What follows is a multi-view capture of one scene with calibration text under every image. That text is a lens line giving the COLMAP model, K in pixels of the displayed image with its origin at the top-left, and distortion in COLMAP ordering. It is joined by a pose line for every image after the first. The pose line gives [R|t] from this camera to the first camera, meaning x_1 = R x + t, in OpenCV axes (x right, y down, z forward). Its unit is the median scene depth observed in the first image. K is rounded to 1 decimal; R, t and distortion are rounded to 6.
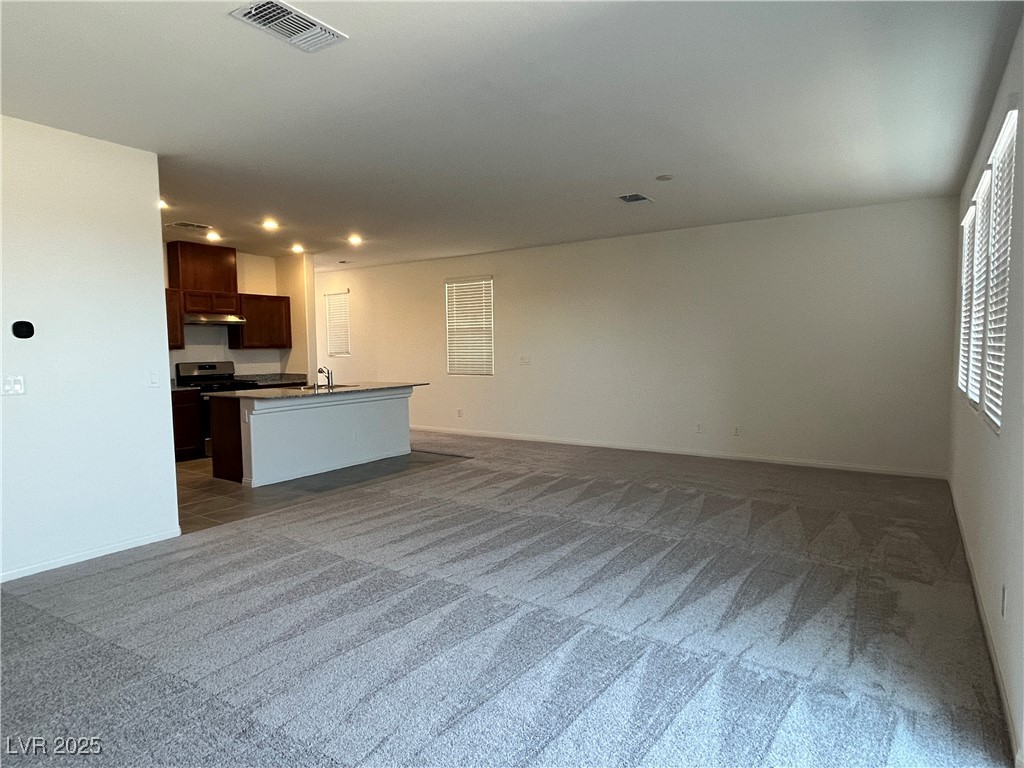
lens RADIAL K [[585.6, 0, 512.0], [0, 585.6, 384.0], [0, 0, 1]] dist [0.002053, 0.000300]
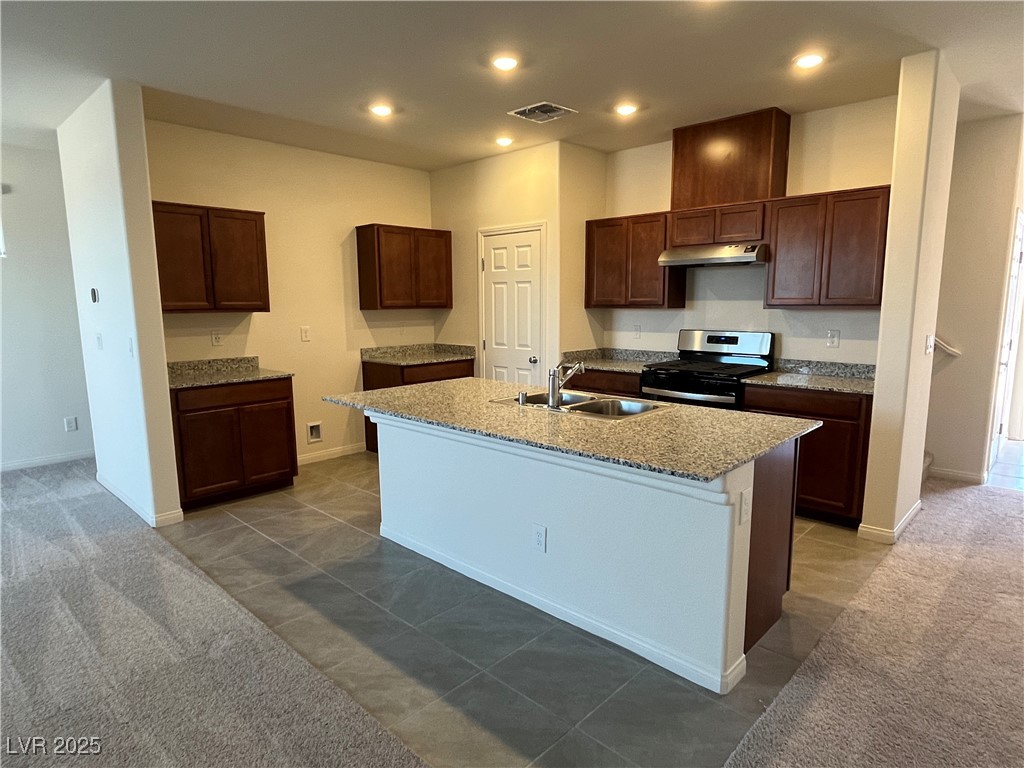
lens RADIAL K [[585.6, 0, 512.0], [0, 585.6, 384.0], [0, 0, 1]] dist [0.002053, 0.000300]
pose [[-0.161084, 0.147952, -0.975788, 0.085008], [-0.062297, 0.985204, 0.159664, -0.062738], [0.984973, 0.086508, -0.149484, 0.854539]]
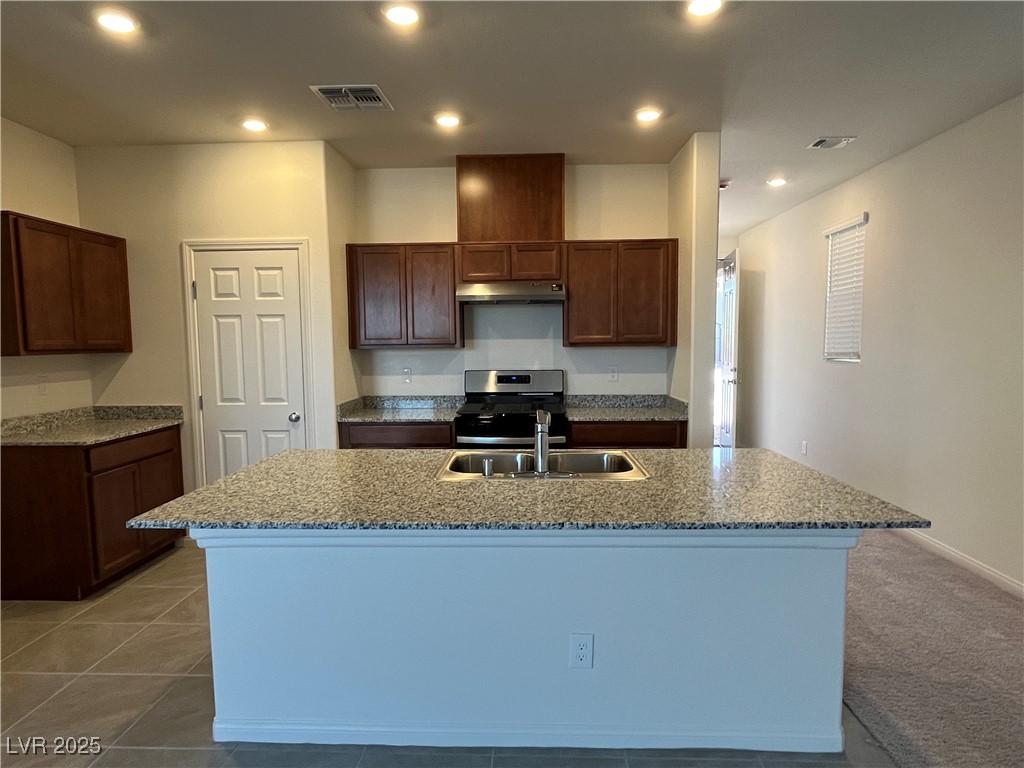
lens RADIAL K [[588.4, 0, 502.8], [0, 588.4, 392.3], [0, 0, 1]] dist [0.002085, -0.000021]
pose [[0.527447, 0.077988, -0.846001, -0.042566], [-0.054139, 0.996839, 0.058139, -0.046638], [0.847861, 0.015136, 0.530003, 0.666621]]
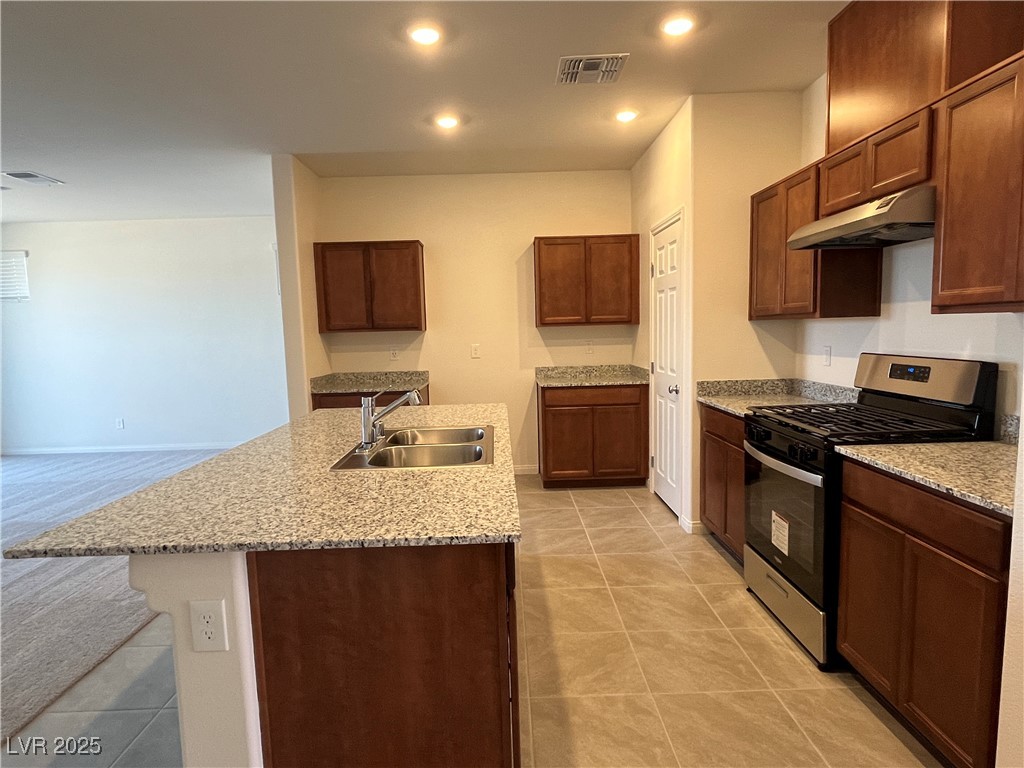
lens RADIAL K [[585.6, 0, 512.0], [0, 585.6, 384.0], [0, 0, 1]] dist [0.002053, 0.000300]
pose [[-0.811394, 0.086529, -0.578059, -0.154416], [-0.006460, 0.987593, 0.156900, -0.068230], [0.584464, 0.131042, -0.800768, 1.091348]]
